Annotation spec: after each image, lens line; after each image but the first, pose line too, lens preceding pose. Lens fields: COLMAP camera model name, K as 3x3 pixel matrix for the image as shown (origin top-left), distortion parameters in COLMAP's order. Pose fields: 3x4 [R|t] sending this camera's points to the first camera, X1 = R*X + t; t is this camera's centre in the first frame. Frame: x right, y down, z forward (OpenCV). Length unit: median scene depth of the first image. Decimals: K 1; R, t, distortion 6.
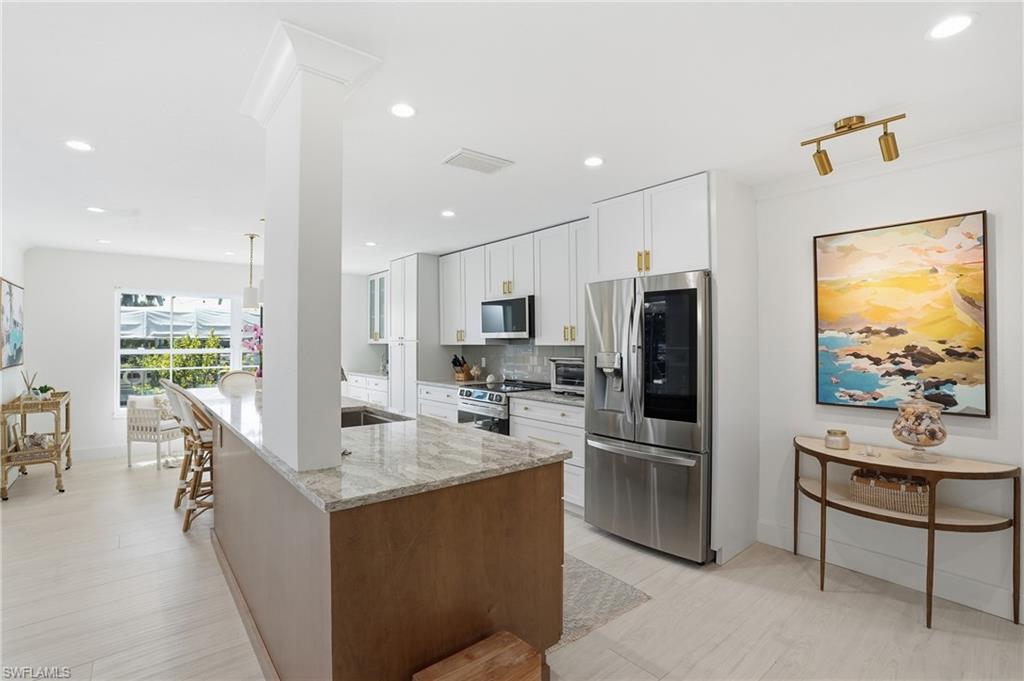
lens RADIAL K [[470.4, 0, 512.9], [0, 470.4, 338.7], [0, 0, 1]] dist [-0.027446, 0.000840]
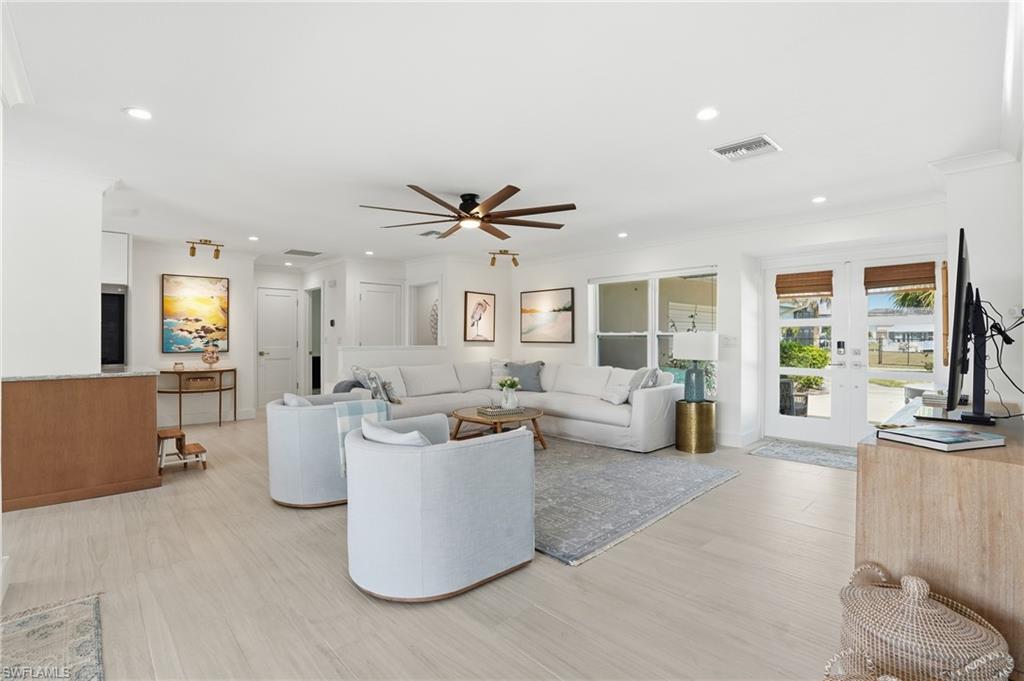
lens RADIAL K [[470.4, 0, 512.9], [0, 470.4, 338.7], [0, 0, 1]] dist [-0.027446, 0.000840]
pose [[-0.082303, -0.002594, 0.996604, -1.622583], [-0.010628, 0.999942, 0.001725, 0.055716], [-0.996551, -0.010450, -0.082326, -0.427160]]
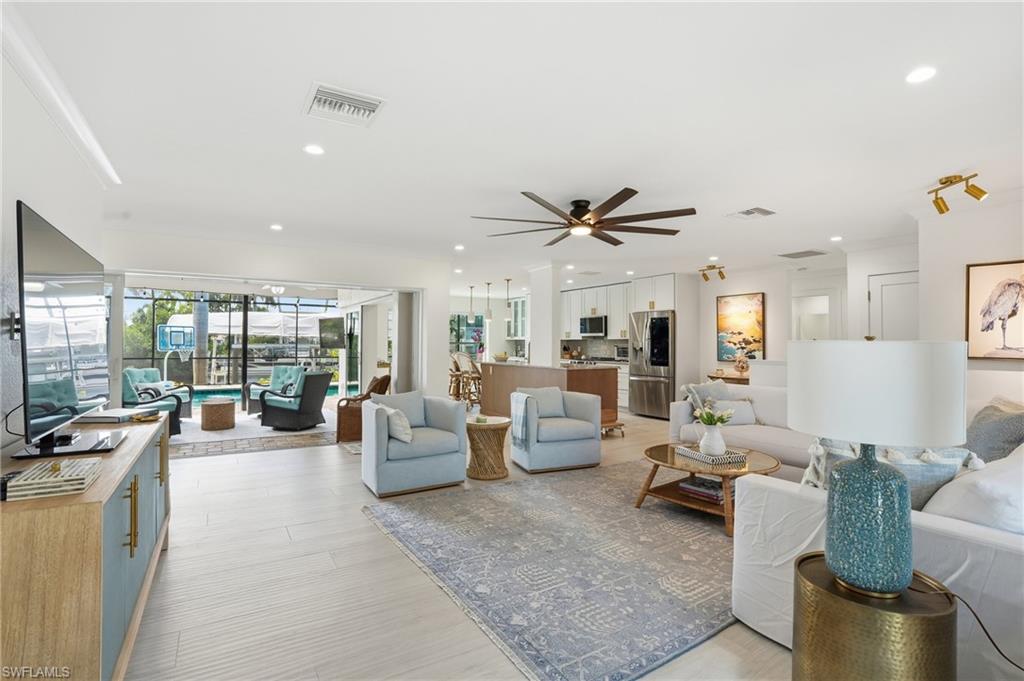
lens RADIAL K [[499.6, 0, 512.0], [0, 499.6, 340.5], [0, 0, 1]] dist [-0.002283, -0.000008]
pose [[0.990877, 0.000984, -0.134764, -0.116299], [-0.000465, 0.999992, 0.003887, 0.016112], [0.134766, -0.003789, 0.990870, -1.982680]]
